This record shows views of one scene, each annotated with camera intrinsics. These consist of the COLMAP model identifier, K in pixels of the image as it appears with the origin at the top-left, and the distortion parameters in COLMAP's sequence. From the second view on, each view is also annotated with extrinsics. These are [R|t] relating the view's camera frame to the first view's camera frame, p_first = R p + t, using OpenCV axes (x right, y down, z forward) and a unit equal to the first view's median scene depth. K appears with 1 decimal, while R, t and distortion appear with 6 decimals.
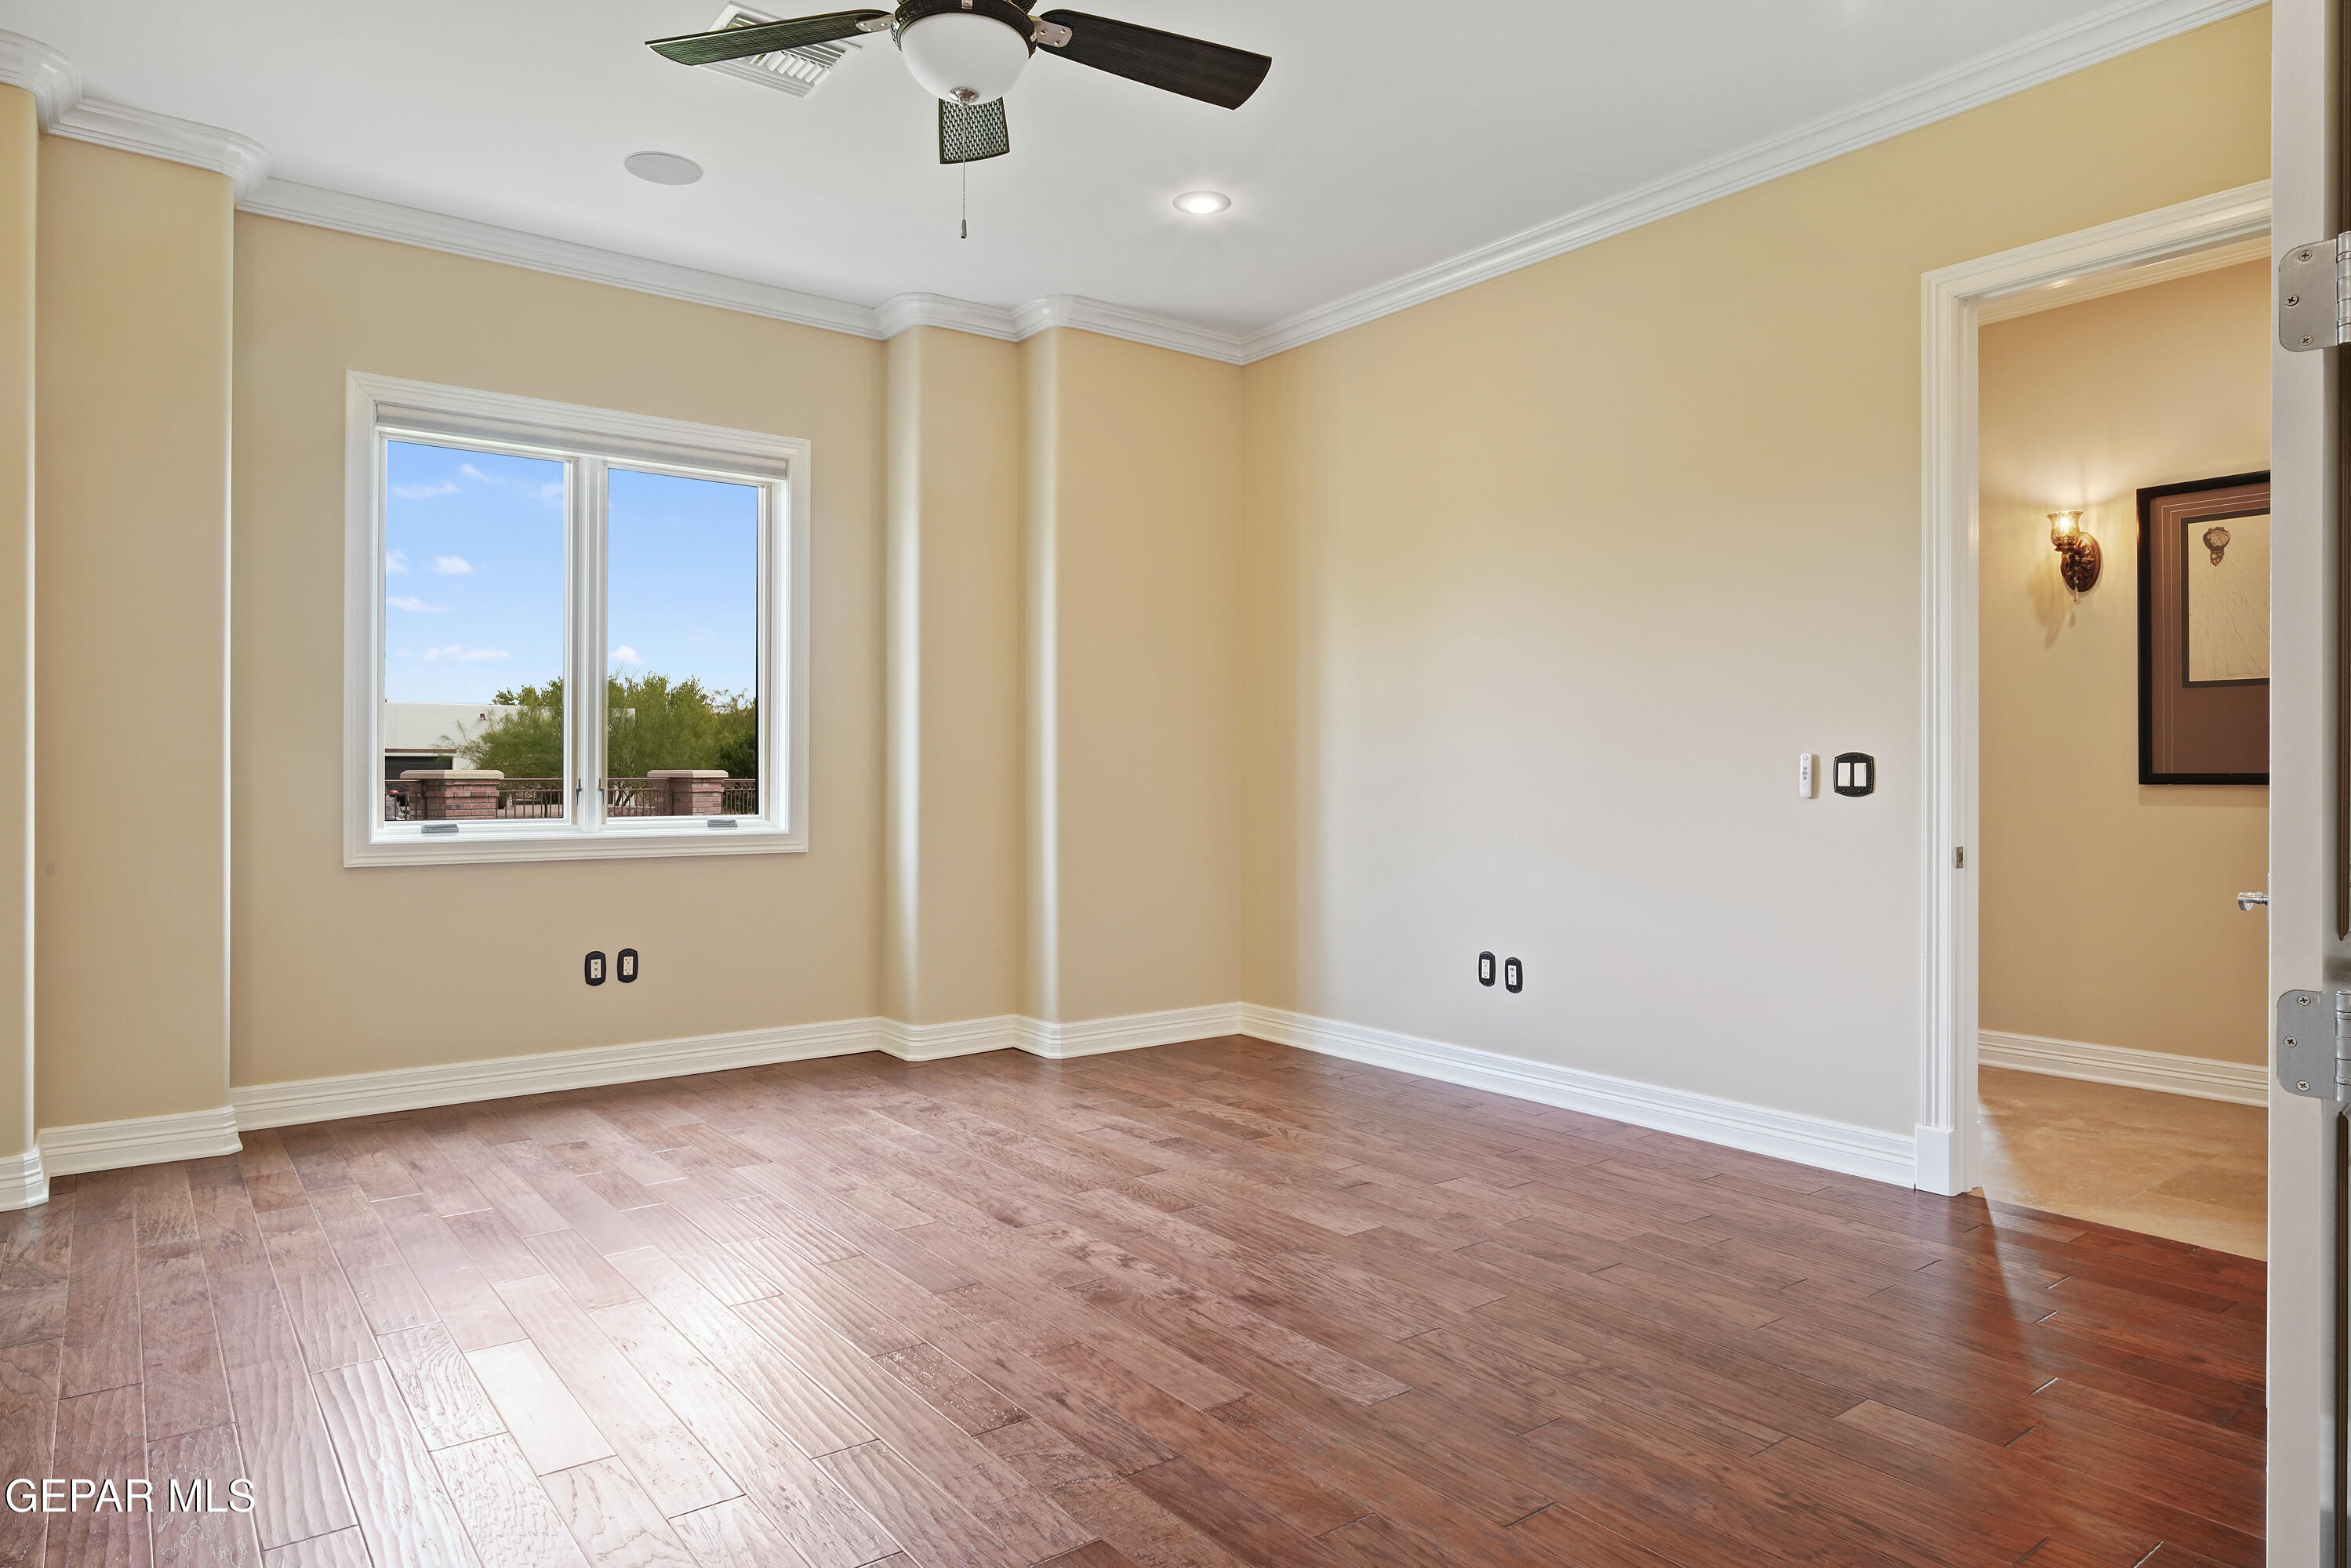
lens RADIAL K [[1414.5, 0, 1178.6], [0, 1414.5, 780.6], [0, 0, 1]] dist [-0.005426, -0.000037]
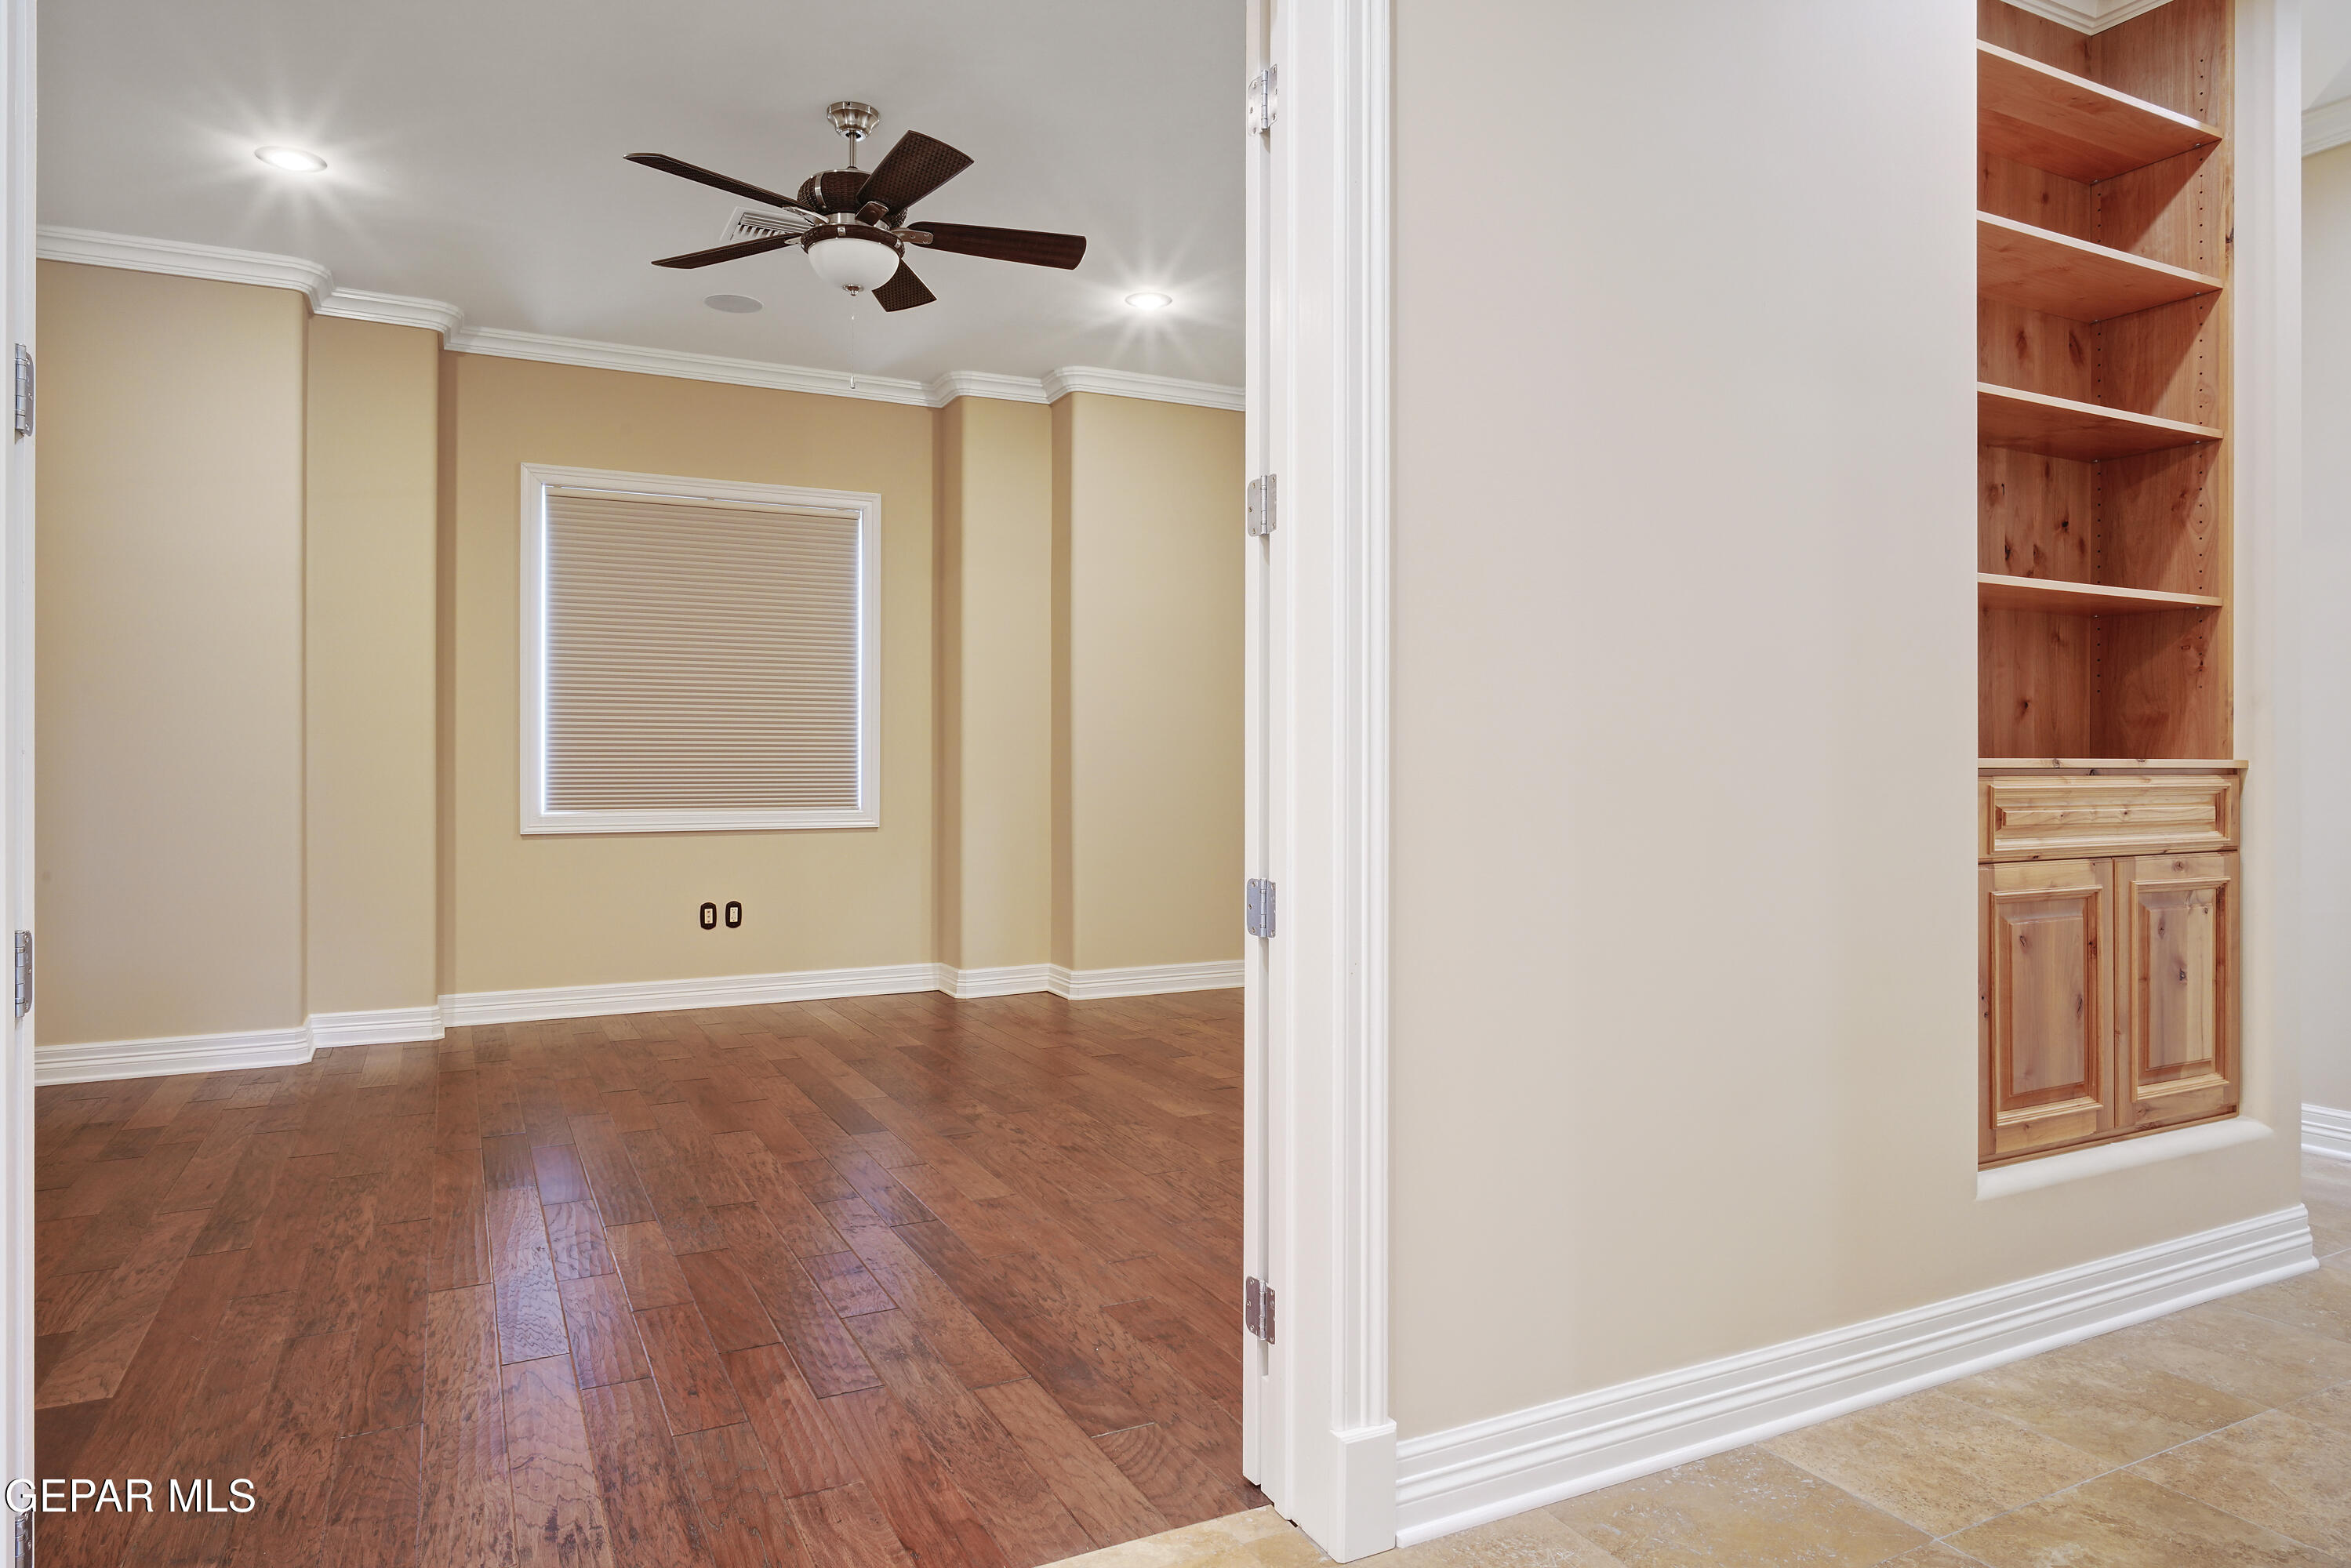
lens RADIAL K [[1414.5, 0, 1172.1], [0, 1414.5, 777.9], [0, 0, 1]] dist [-0.005426, -0.000037]
pose [[0.985071, 0.001473, -0.172144, 0.231969], [-0.000580, 0.999986, 0.005234, 0.000854], [0.172149, -0.005056, 0.985058, -0.198171]]
